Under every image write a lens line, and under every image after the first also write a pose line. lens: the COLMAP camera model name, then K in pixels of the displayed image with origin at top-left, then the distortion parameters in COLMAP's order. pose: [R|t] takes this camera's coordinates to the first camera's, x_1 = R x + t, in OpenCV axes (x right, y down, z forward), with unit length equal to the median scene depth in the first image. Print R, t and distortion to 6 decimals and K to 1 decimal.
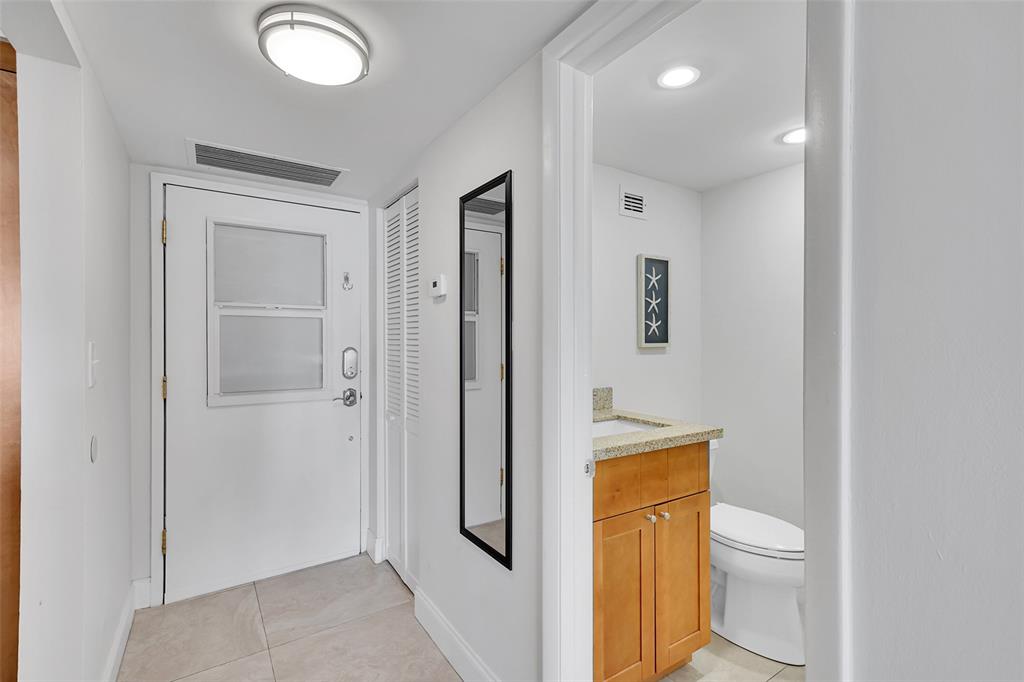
lens RADIAL K [[465.7, 0, 515.6], [0, 465.7, 341.8], [0, 0, 1]] dist [0.008716, 0.000717]
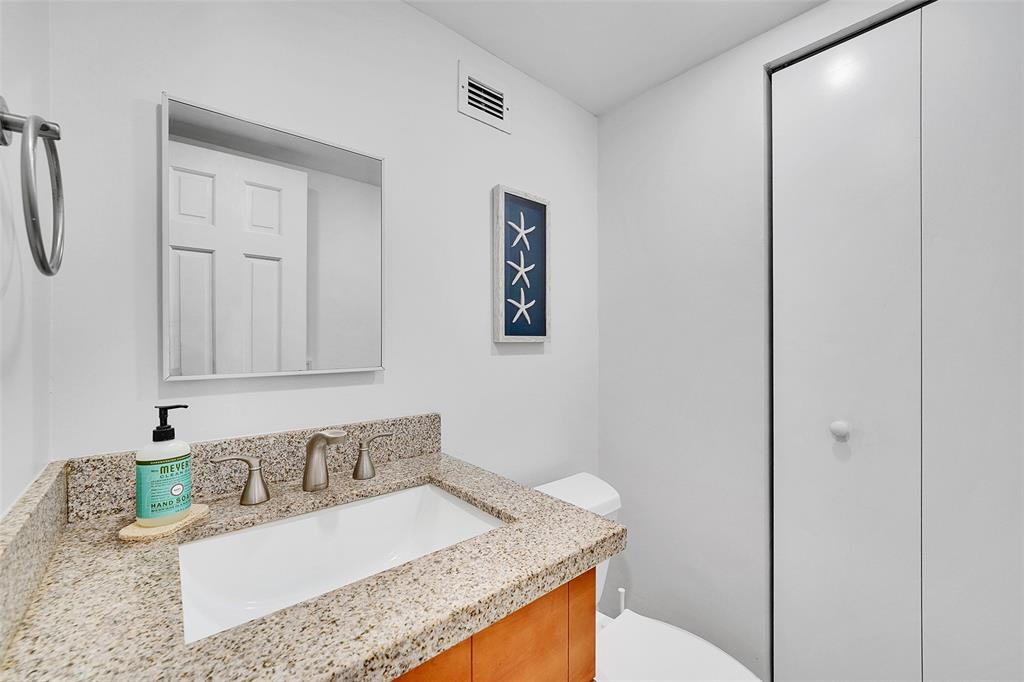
lens RADIAL K [[465.7, 0, 515.6], [0, 465.7, 341.8], [0, 0, 1]] dist [0.008716, 0.000717]
pose [[0.984270, -0.001369, 0.176666, 0.182214], [0.001916, 0.999994, -0.002927, 0.012533], [-0.176661, 0.003219, 0.984267, 0.403012]]
